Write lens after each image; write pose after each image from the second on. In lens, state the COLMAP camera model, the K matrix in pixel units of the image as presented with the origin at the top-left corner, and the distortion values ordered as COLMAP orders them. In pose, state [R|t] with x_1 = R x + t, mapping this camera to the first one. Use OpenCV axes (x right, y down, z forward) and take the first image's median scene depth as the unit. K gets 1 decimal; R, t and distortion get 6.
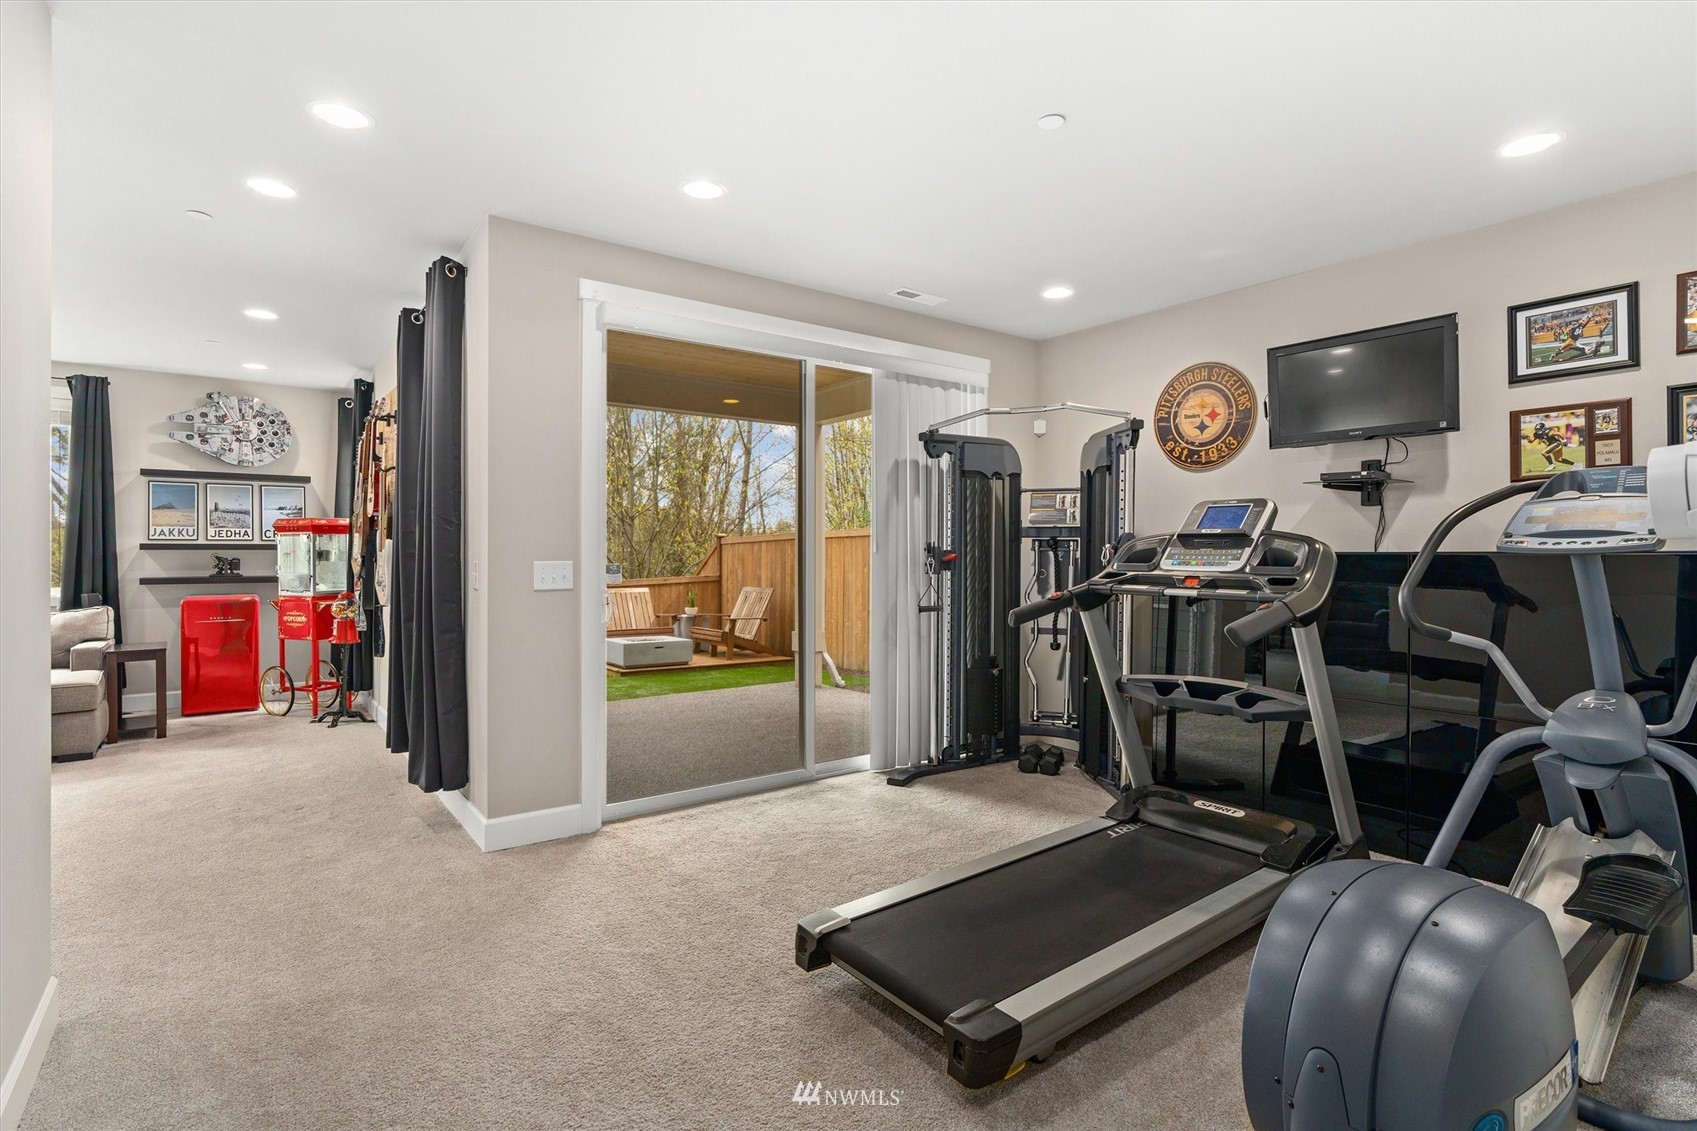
lens RADIAL K [[786.0, 0, 849.0], [0, 786.0, 552.3], [0, 0, 1]] dist [-0.007478, 0.001513]
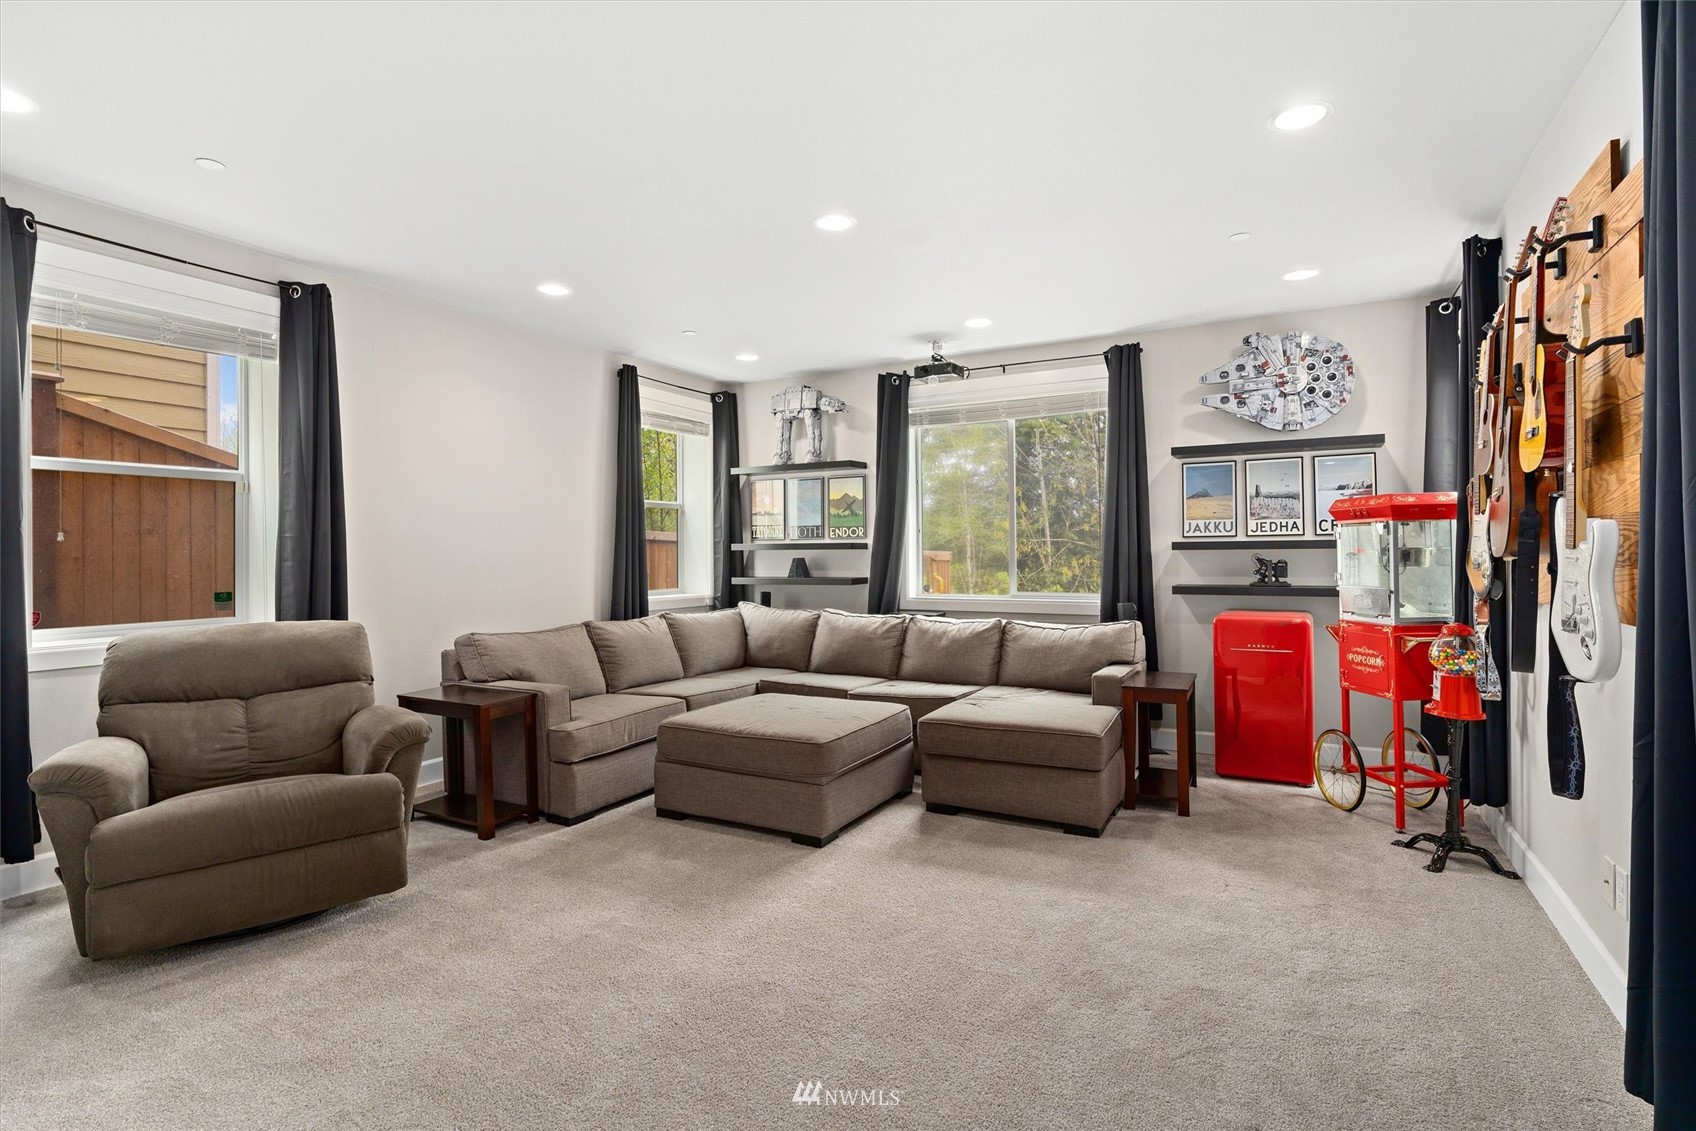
lens RADIAL K [[785.5, 0, 854.8], [0, 785.5, 549.3], [0, 0, 1]] dist [-0.007478, 0.001513]
pose [[0.378423, -0.009738, -0.925581, -0.281105], [0.007555, 0.999944, -0.007431, -0.000356], [0.925602, -0.004181, 0.378476, 0.385670]]
